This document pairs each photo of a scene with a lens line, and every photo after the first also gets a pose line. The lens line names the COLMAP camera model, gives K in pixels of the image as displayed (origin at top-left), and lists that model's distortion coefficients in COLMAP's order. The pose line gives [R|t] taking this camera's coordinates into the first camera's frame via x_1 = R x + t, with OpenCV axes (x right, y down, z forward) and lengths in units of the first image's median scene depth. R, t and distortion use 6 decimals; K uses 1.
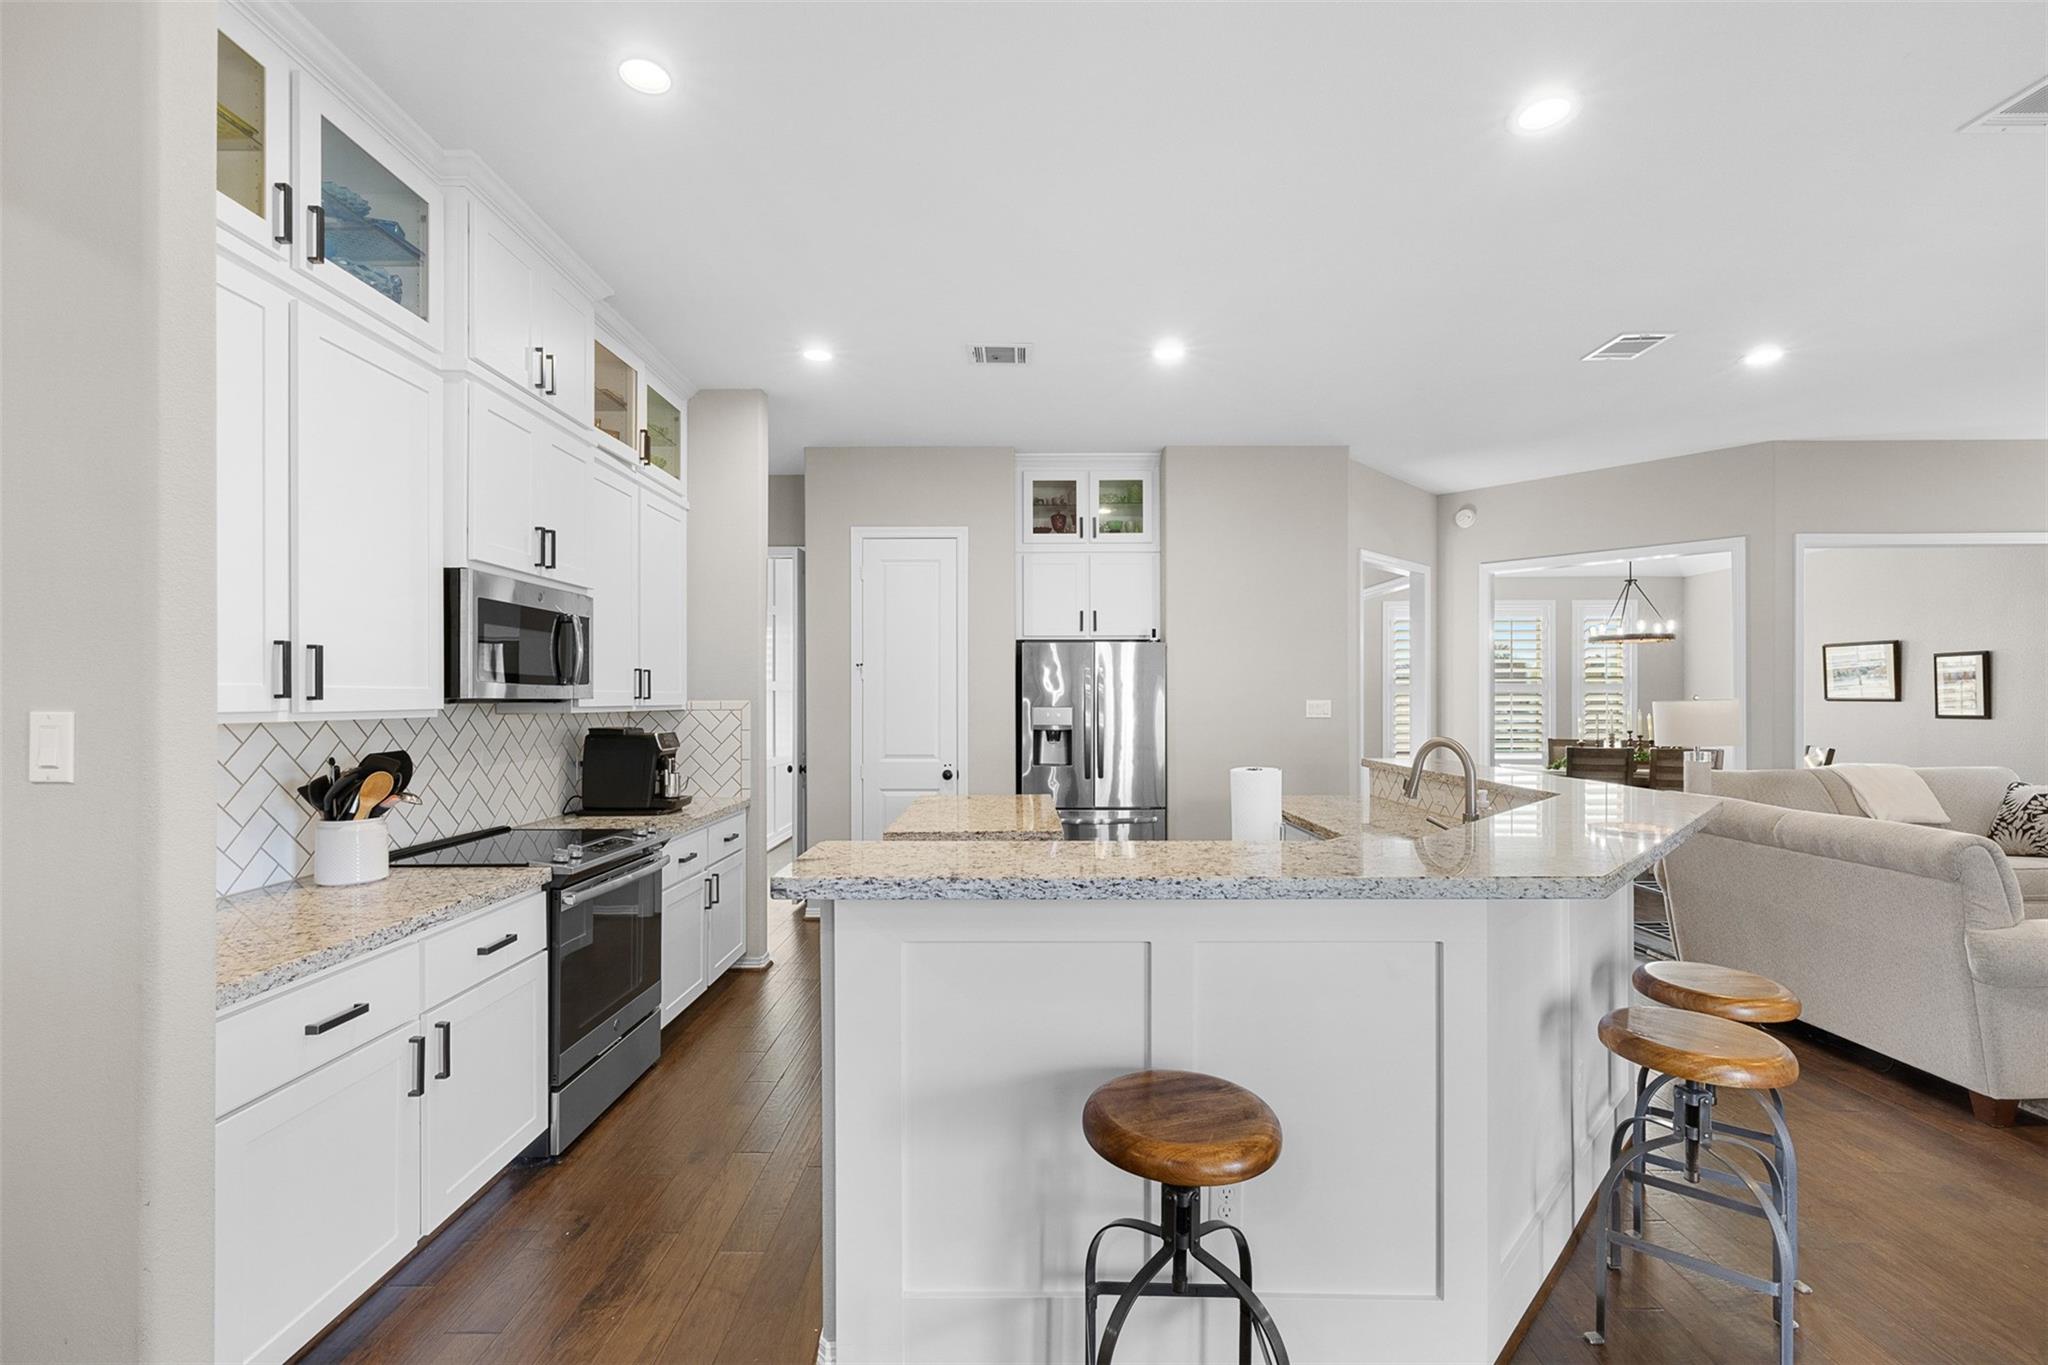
lens RADIAL K [[864.6, 0, 1016.6], [0, 864.6, 701.6], [0, 0, 1]] dist [-0.008126, 0.000564]
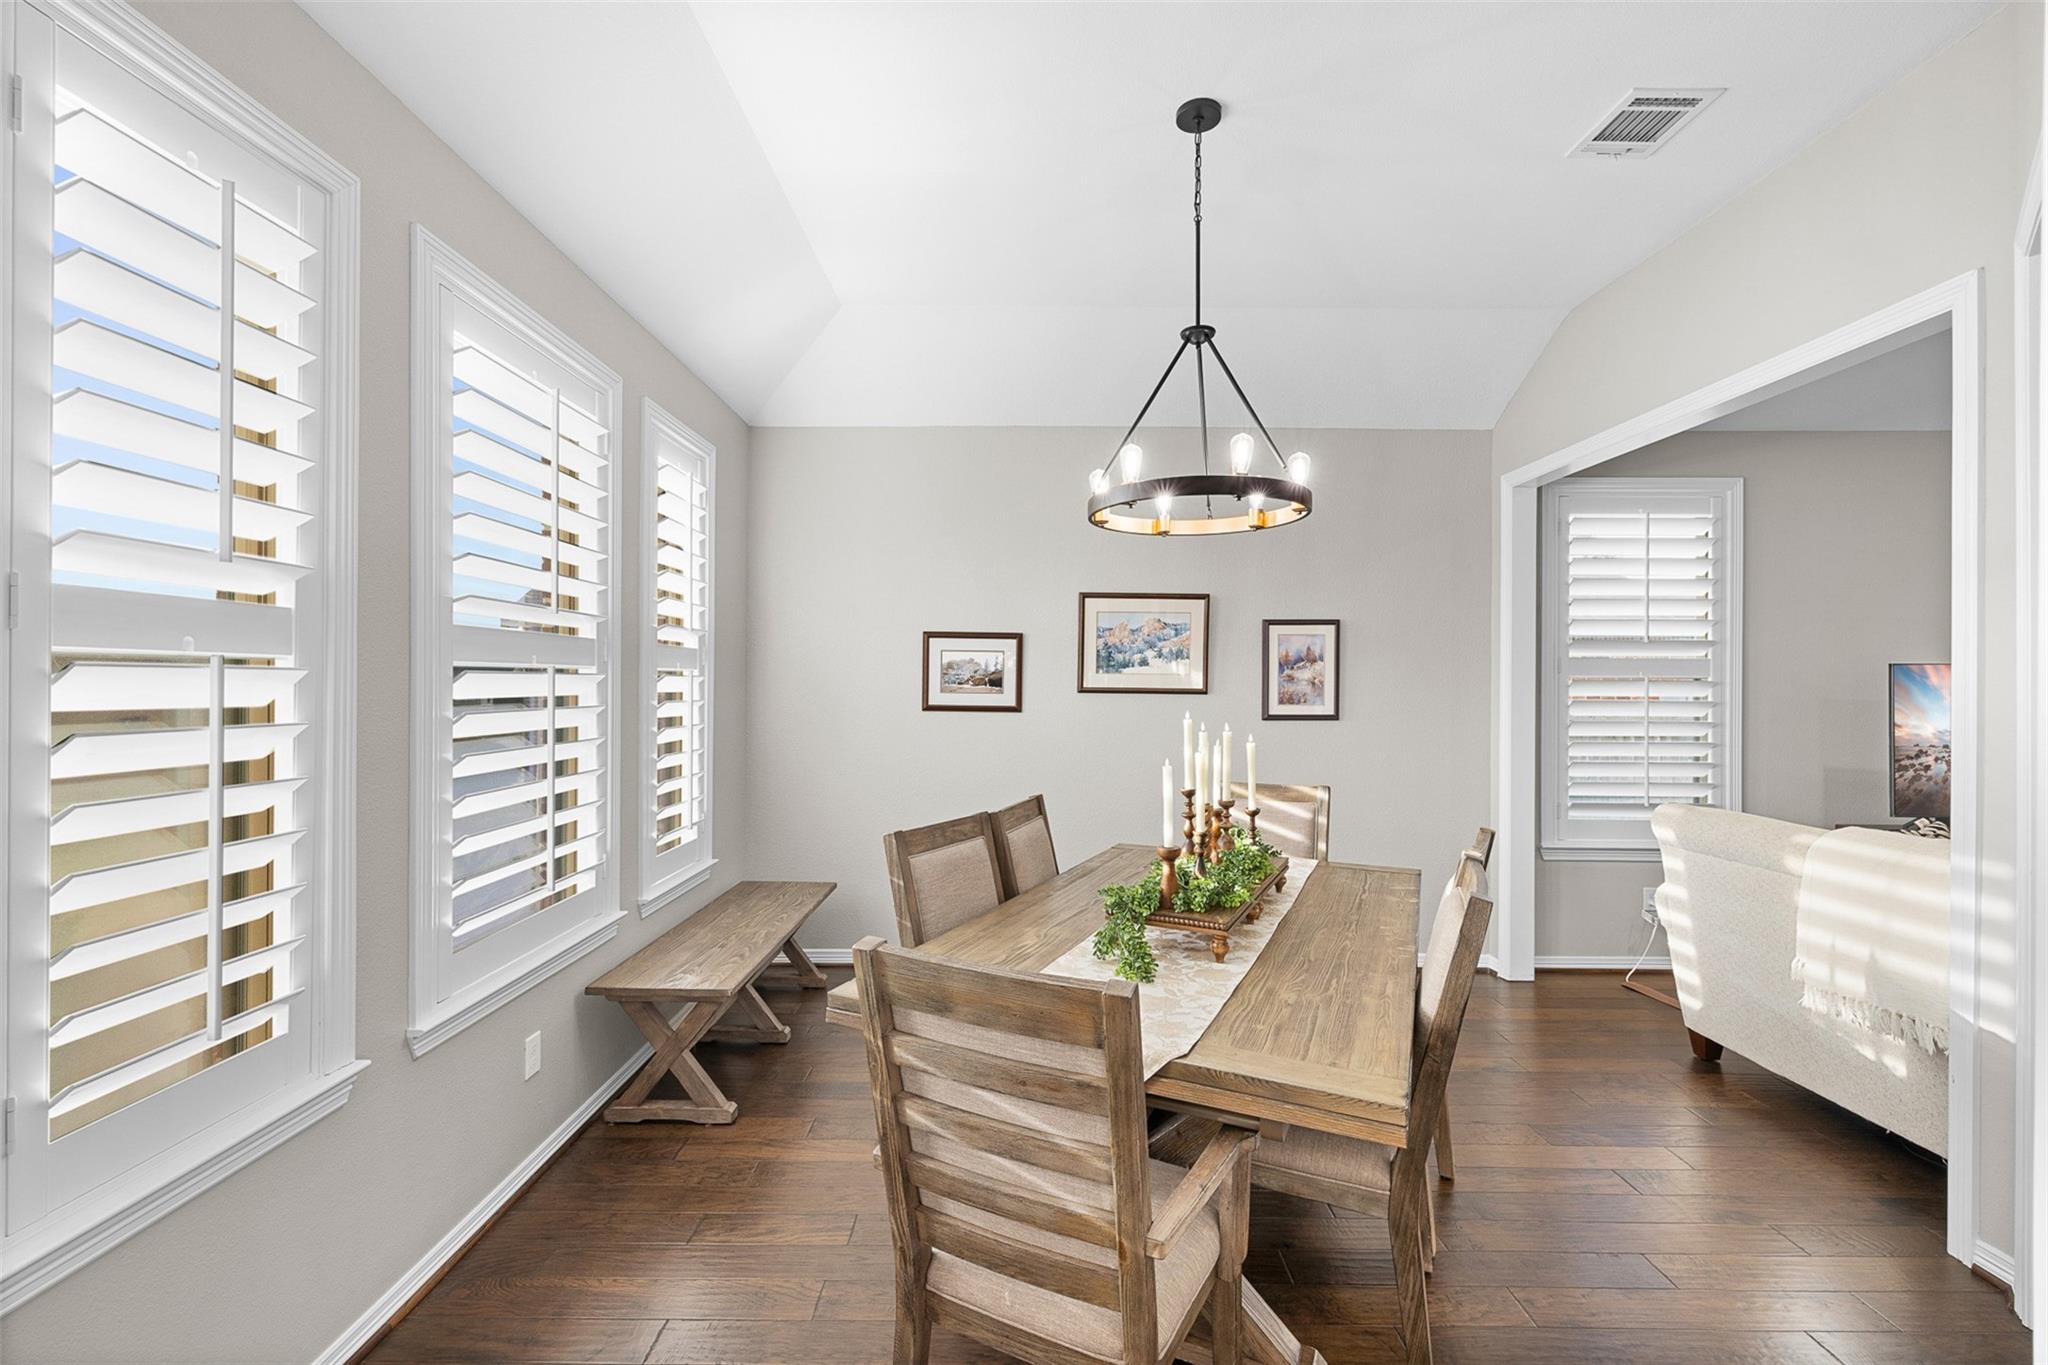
lens RADIAL K [[864.6, 0, 1029.3], [0, 864.6, 678.1], [0, 0, 1]] dist [-0.008126, 0.000564]
pose [[-0.014472, 0.006570, 0.999874, 0.443381], [-0.004002, 0.999970, -0.006628, -0.007732], [-0.999887, -0.004097, -0.014446, 1.244536]]
